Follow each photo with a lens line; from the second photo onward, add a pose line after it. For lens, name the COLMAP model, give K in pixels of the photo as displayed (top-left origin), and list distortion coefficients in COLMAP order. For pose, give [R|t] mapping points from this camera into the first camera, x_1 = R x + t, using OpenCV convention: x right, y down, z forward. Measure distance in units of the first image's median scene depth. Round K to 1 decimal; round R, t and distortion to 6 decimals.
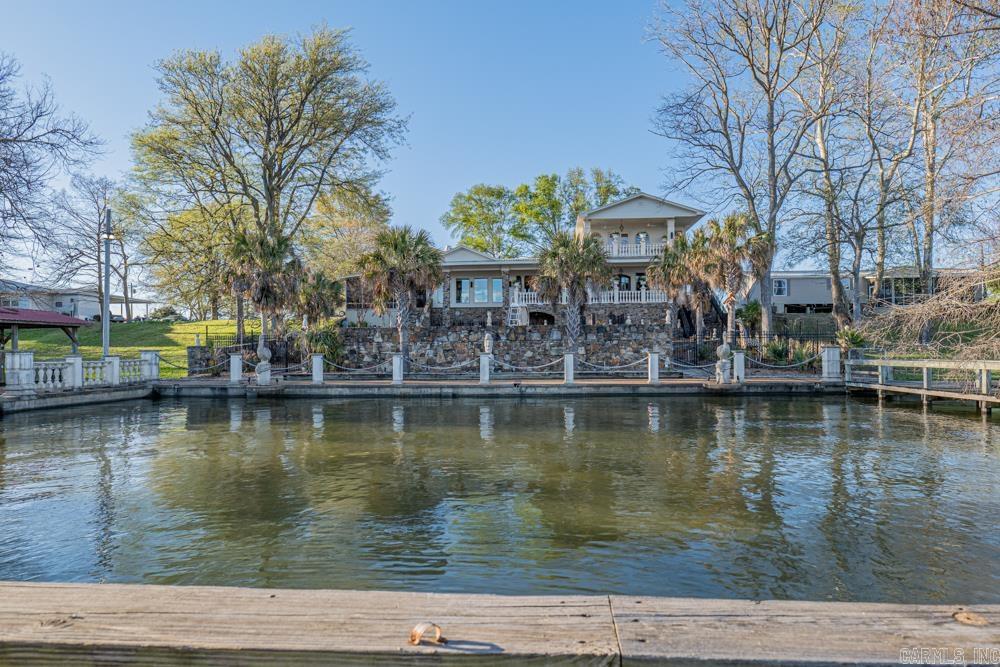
lens RADIAL K [[580.7, 0, 499.6], [0, 580.7, 344.8], [0, 0, 1]] dist [0.000337, 0.000900]
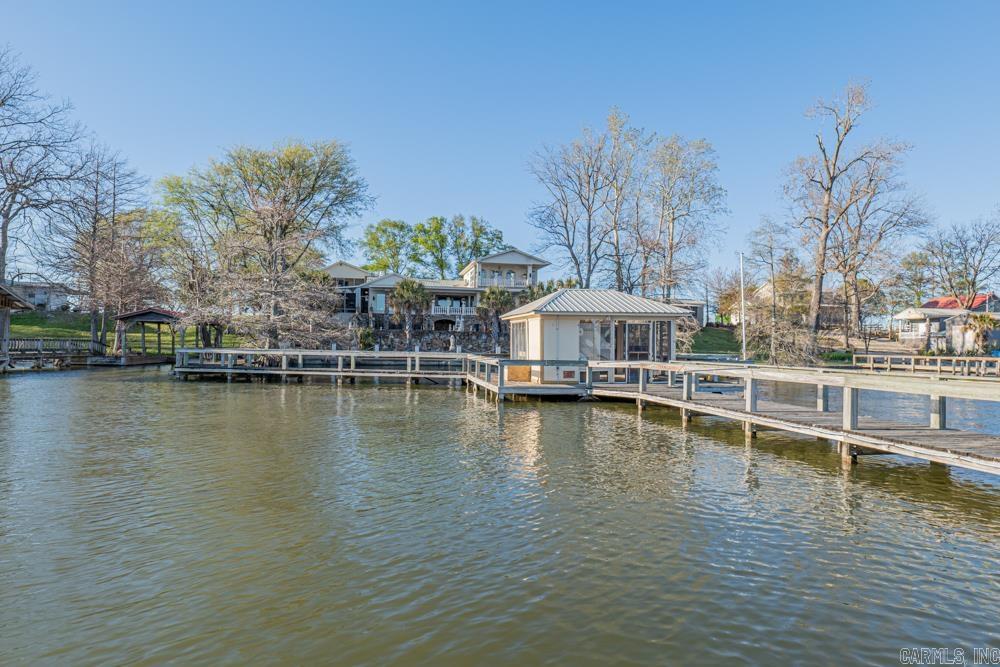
lens RADIAL K [[580.7, 0, 499.6], [0, 580.7, 344.8], [0, 0, 1]] dist [0.000337, 0.000900]
pose [[0.956696, 0.027100, 0.289826, -0.238494], [-0.028262, 0.999601, -0.000177, 0.004199], [-0.289715, -0.008022, 0.957079, -0.497698]]
